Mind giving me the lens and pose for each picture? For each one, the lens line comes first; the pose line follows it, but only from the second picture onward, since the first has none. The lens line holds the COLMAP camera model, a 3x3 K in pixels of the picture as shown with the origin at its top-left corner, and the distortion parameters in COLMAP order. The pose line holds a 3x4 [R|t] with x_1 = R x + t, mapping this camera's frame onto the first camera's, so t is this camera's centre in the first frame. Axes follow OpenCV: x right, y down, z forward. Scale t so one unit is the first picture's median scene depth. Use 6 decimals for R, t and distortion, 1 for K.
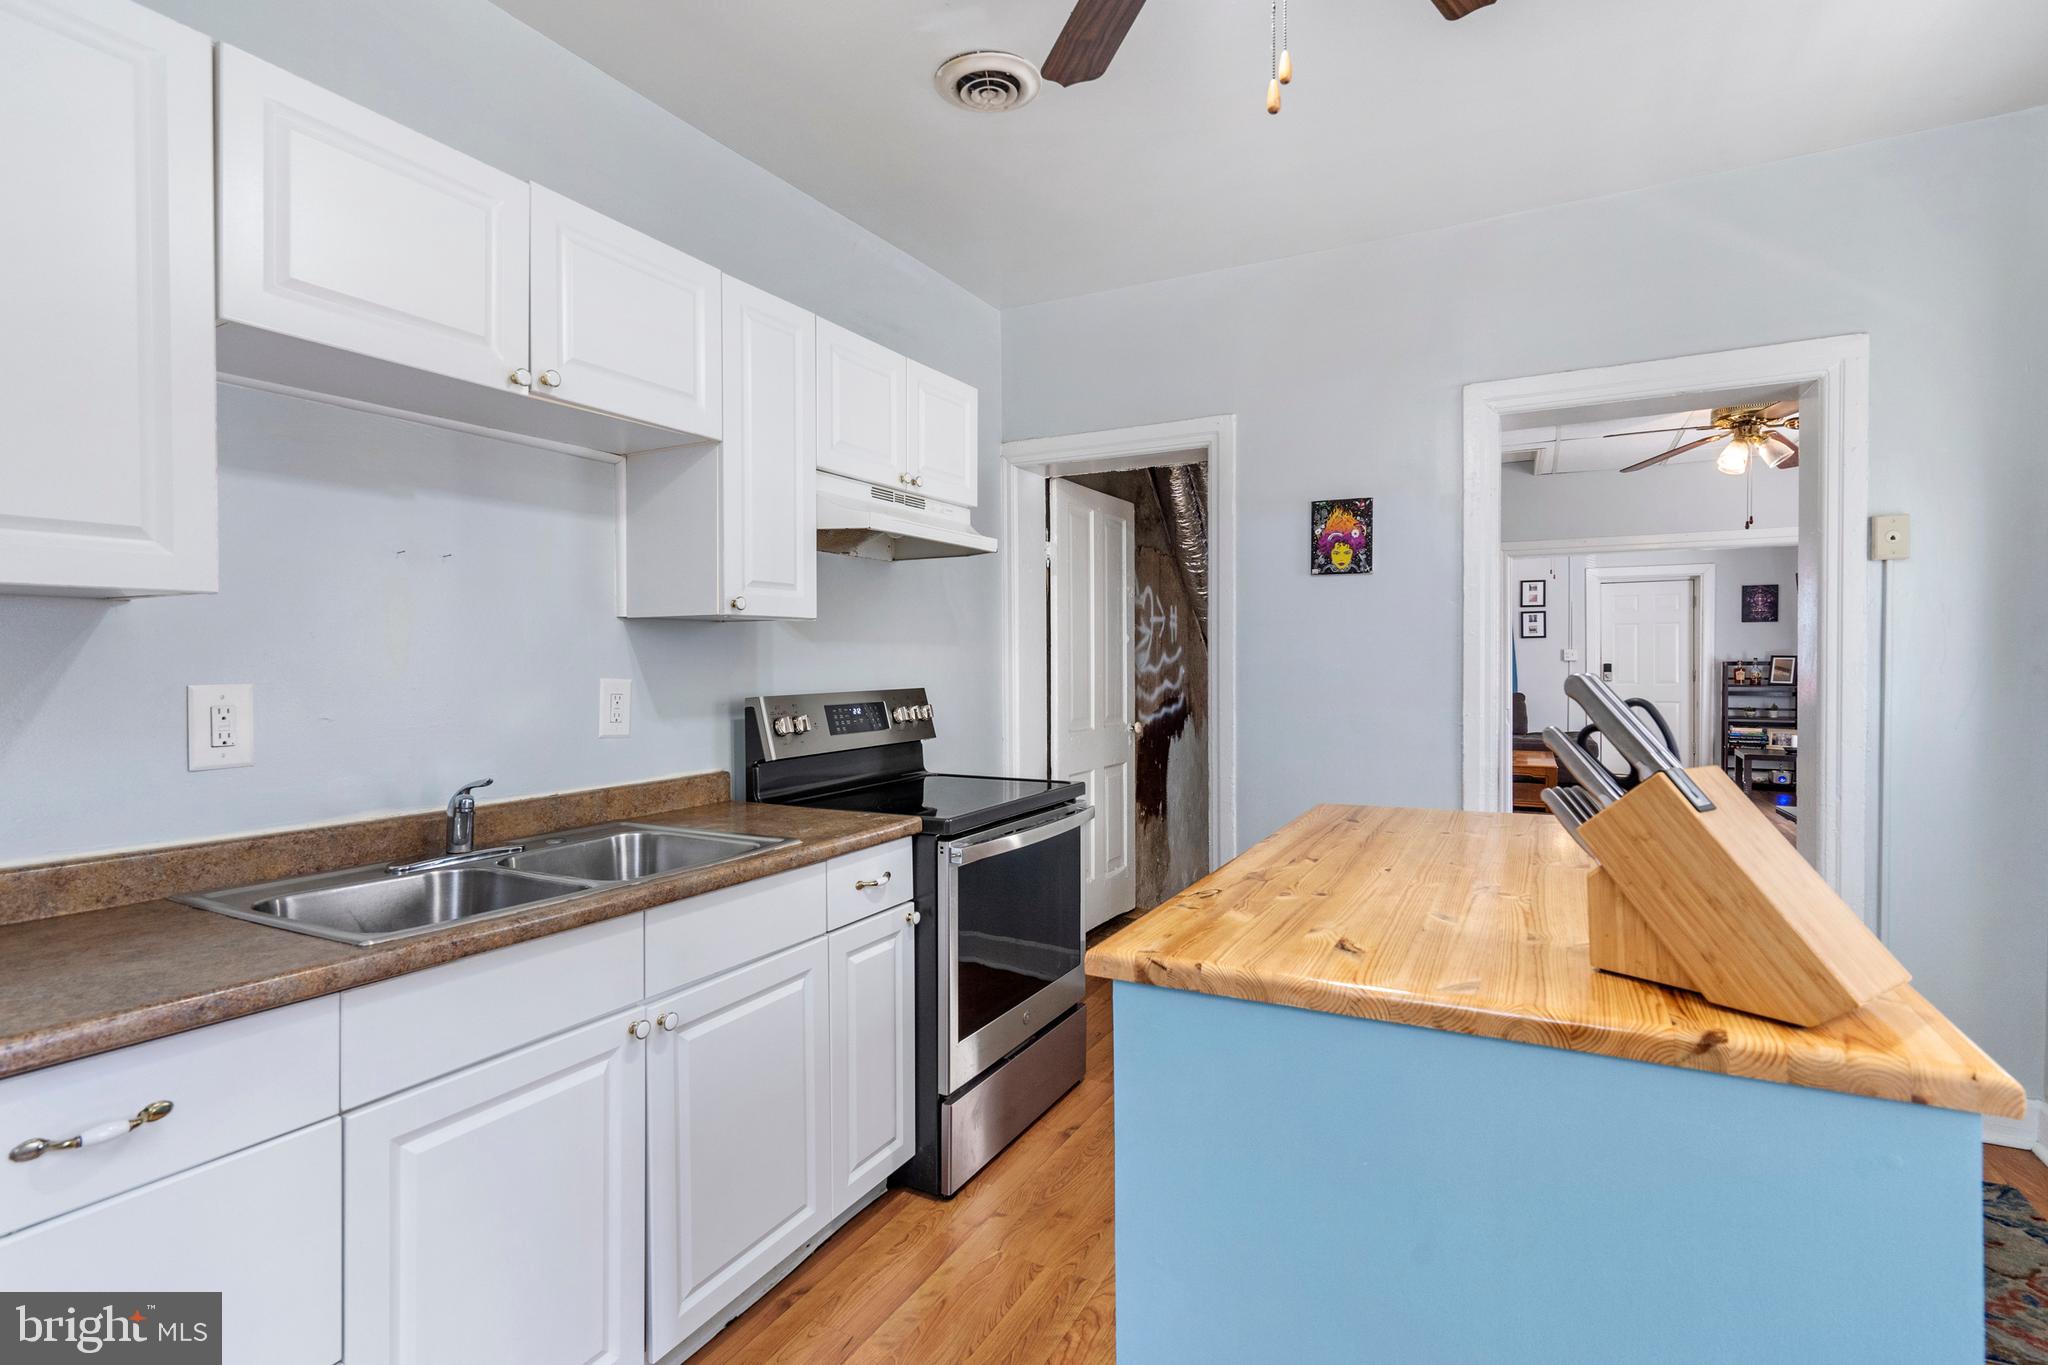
lens RADIAL K [[941.9, 0, 1021.0], [0, 941.9, 671.5], [0, 0, 1]] dist [-0.001312, 0.000396]
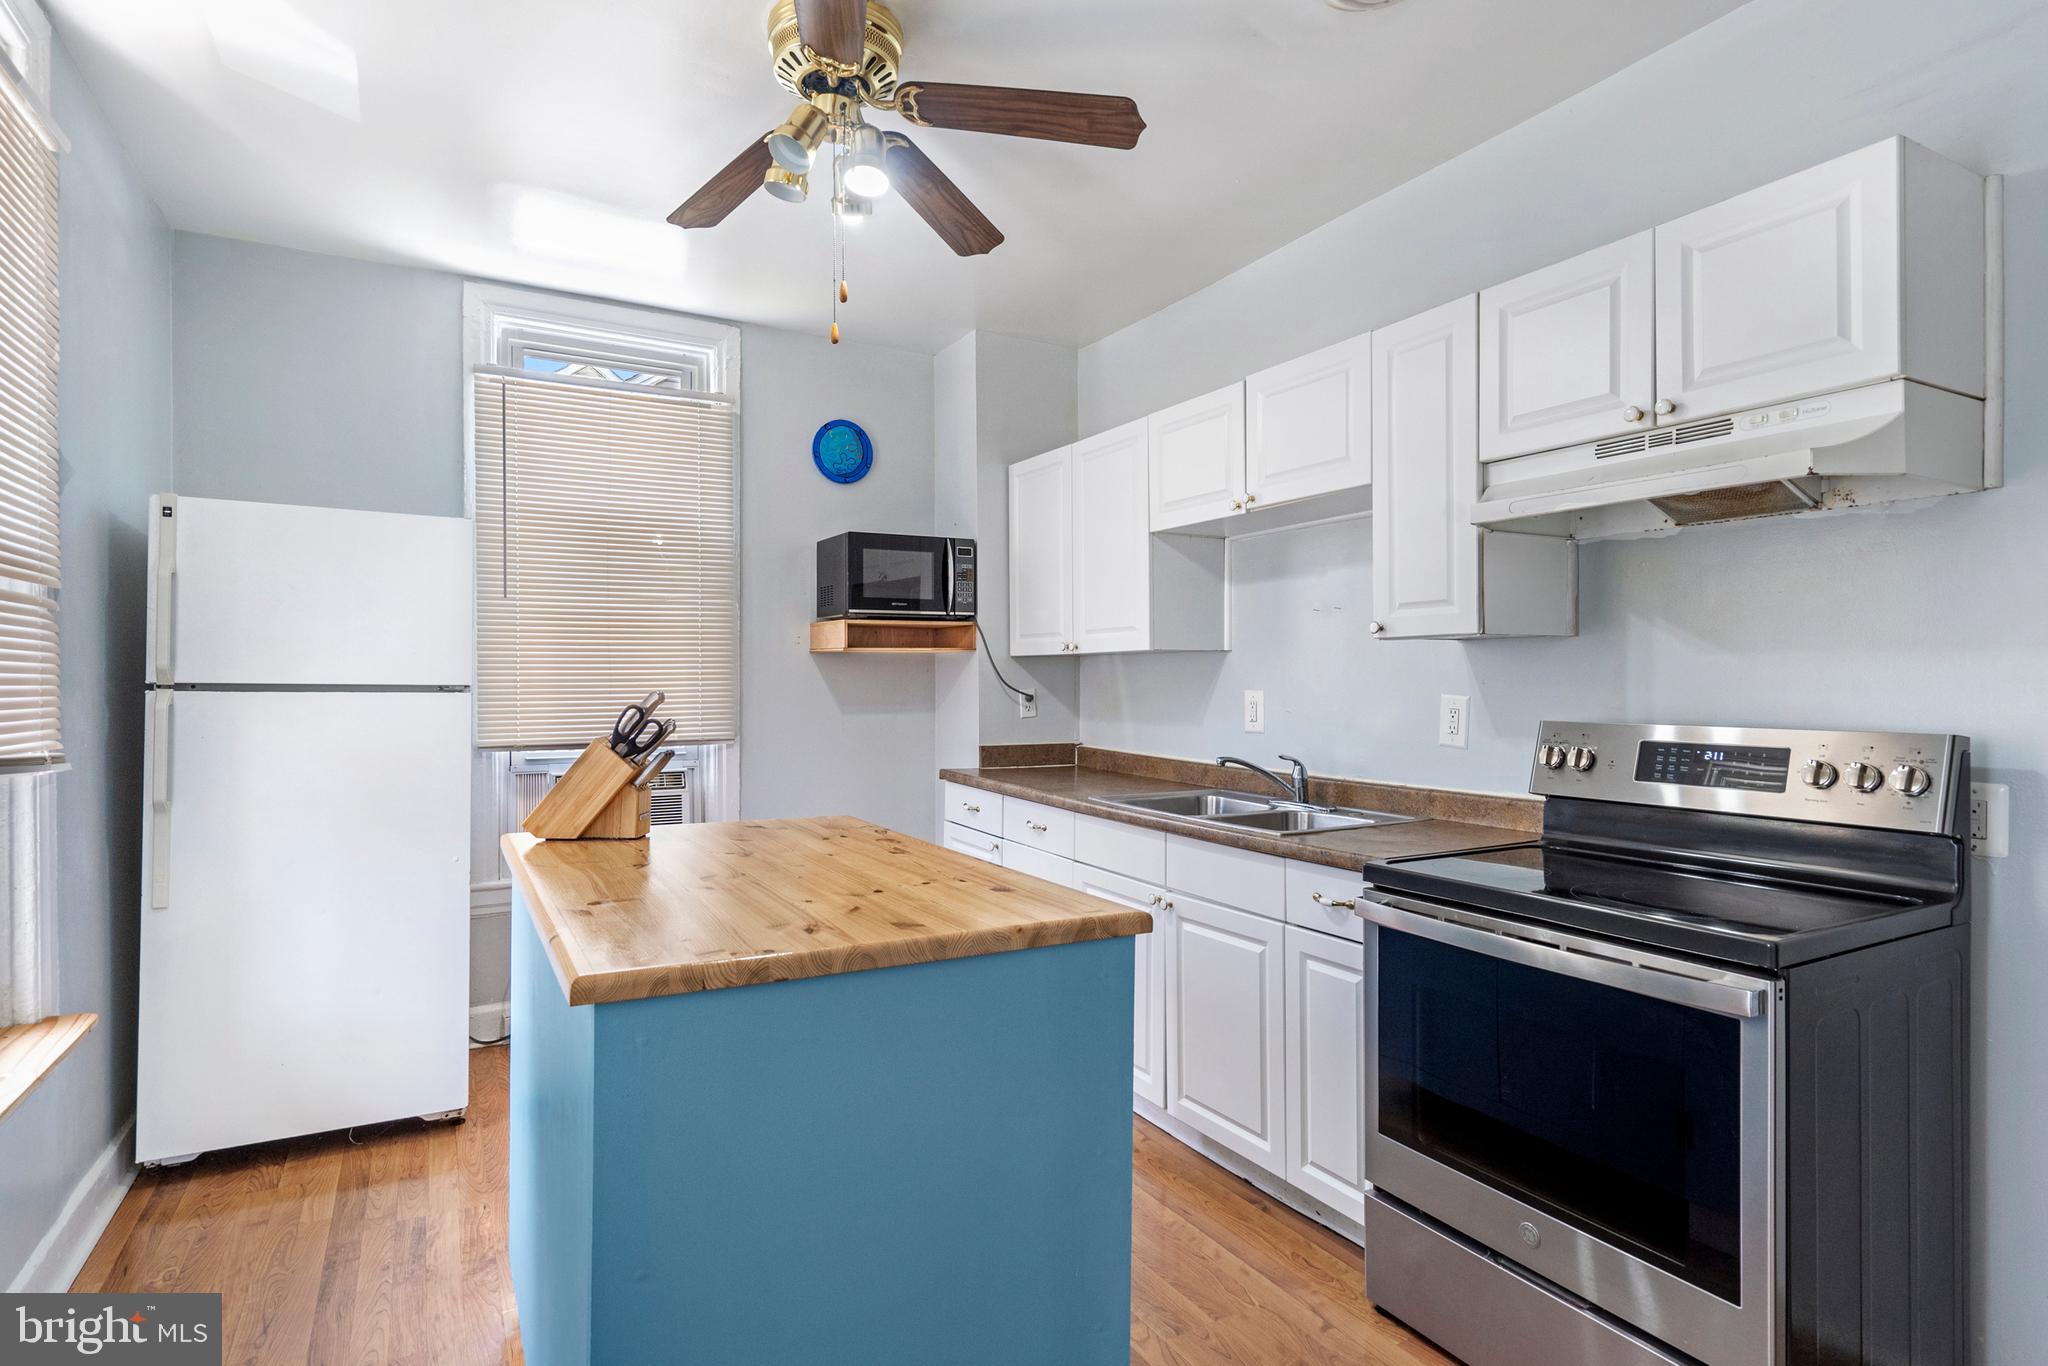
lens RADIAL K [[1045.0, 0, 1024.0], [0, 1045.0, 683.0], [0, 0, 1]] dist [-0.003136, 0.001046]
pose [[-0.514791, 0.011236, -0.857242, 1.138829], [-0.005263, 0.999854, 0.016266, -0.030063], [0.857299, 0.012885, -0.514657, 1.528803]]
